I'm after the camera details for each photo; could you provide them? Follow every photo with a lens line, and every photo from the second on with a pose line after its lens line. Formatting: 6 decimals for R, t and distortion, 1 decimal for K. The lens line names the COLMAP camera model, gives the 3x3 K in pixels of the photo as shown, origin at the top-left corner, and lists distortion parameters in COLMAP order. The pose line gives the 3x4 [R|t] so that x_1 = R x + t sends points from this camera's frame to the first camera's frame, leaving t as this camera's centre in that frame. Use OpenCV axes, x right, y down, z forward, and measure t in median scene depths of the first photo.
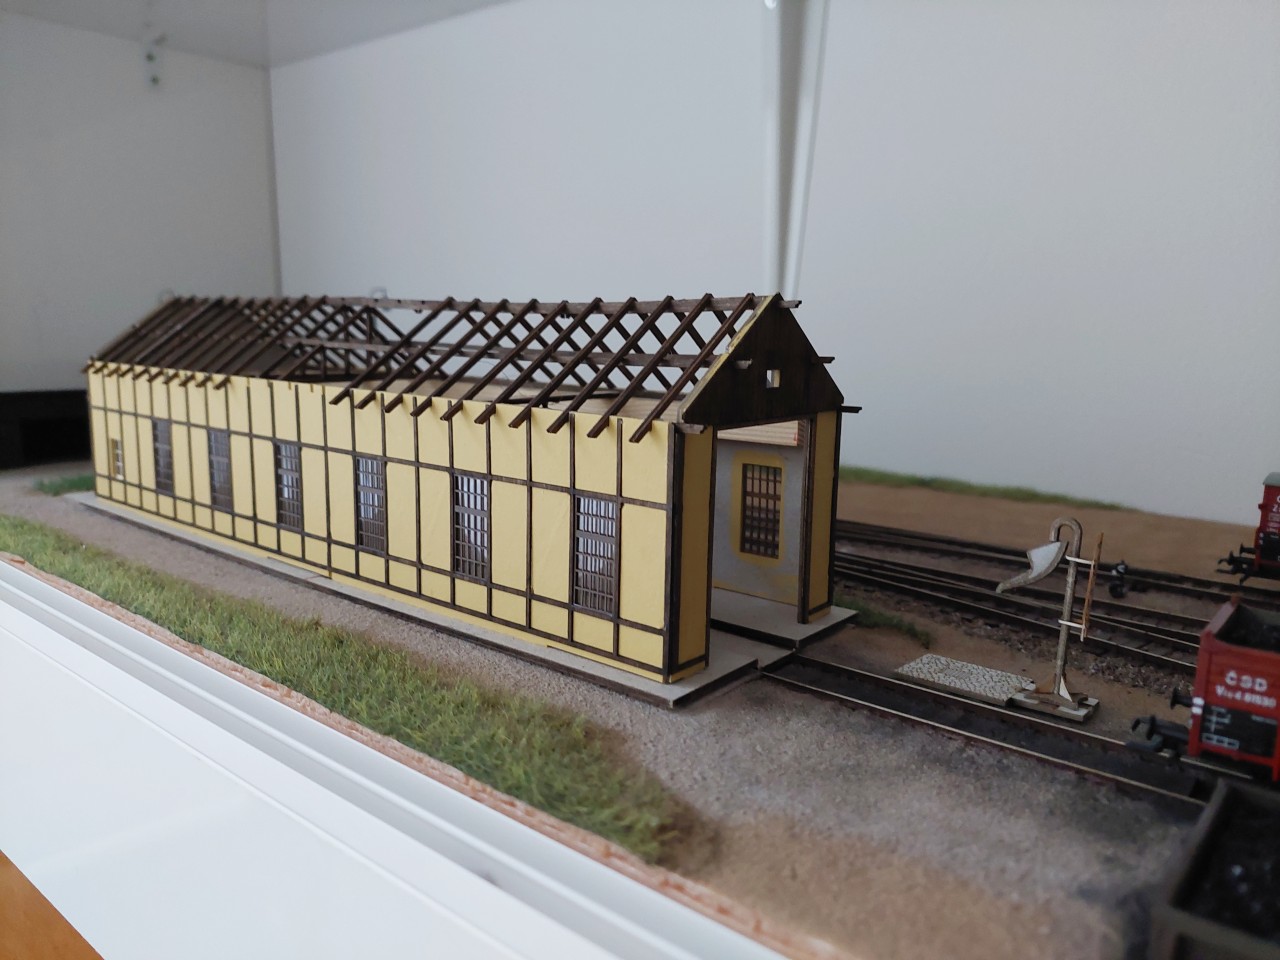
lens RADIAL K [[948.4, 0, 640.0], [0, 948.4, 480.0], [0, 0, 1]] dist [0.001527, -0.001695]
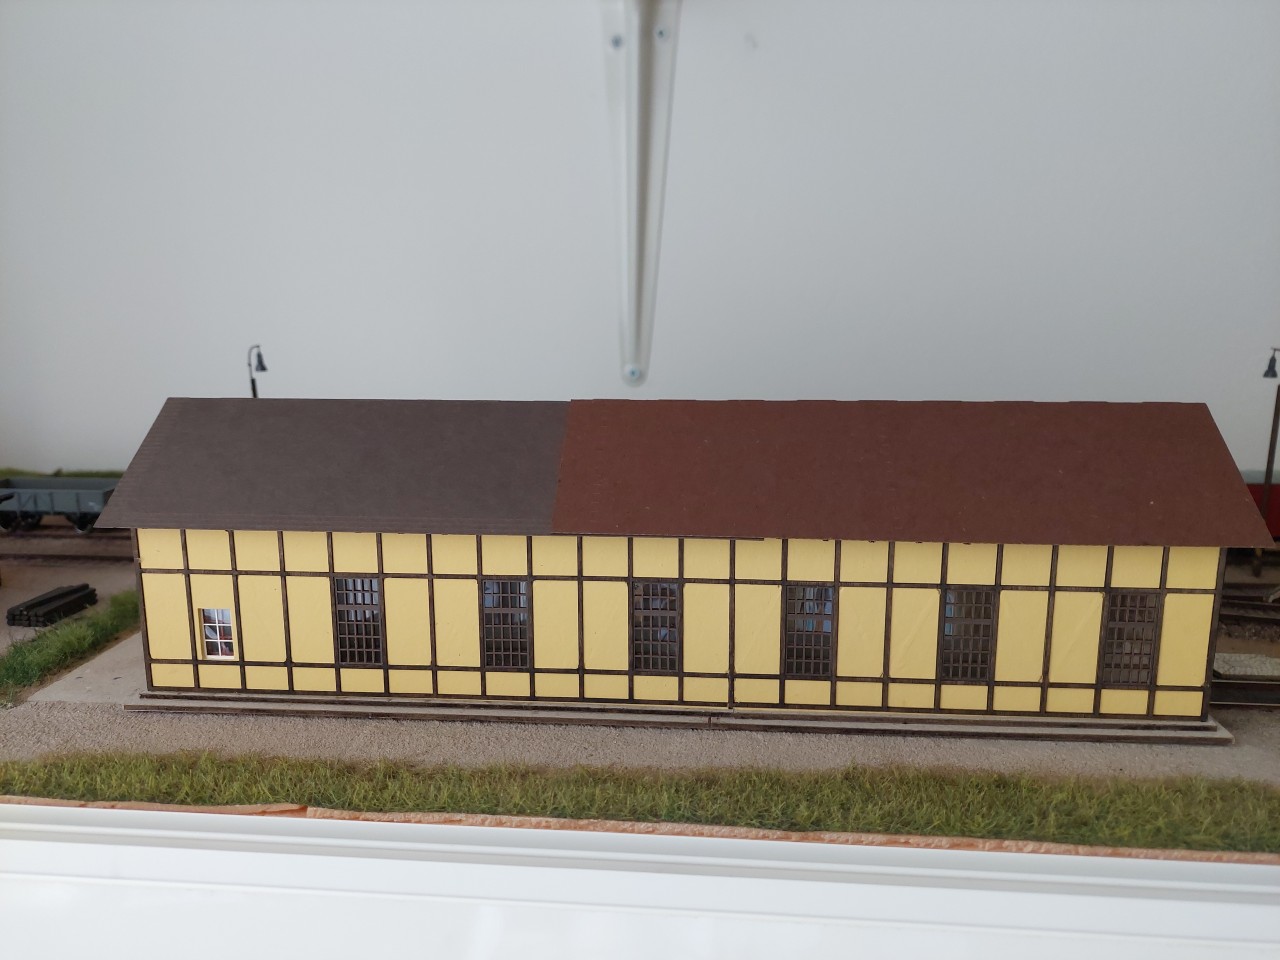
lens RADIAL K [[552.0, 0, 640.0], [0, 552.0, 480.0], [0, 0, 1]] dist [0.002467, -0.000053]
pose [[0.803366, -0.050158, 0.593369, -0.562669], [0.105084, 0.992750, -0.058356, -0.087528], [-0.586140, 0.109235, 0.802813, 0.441840]]
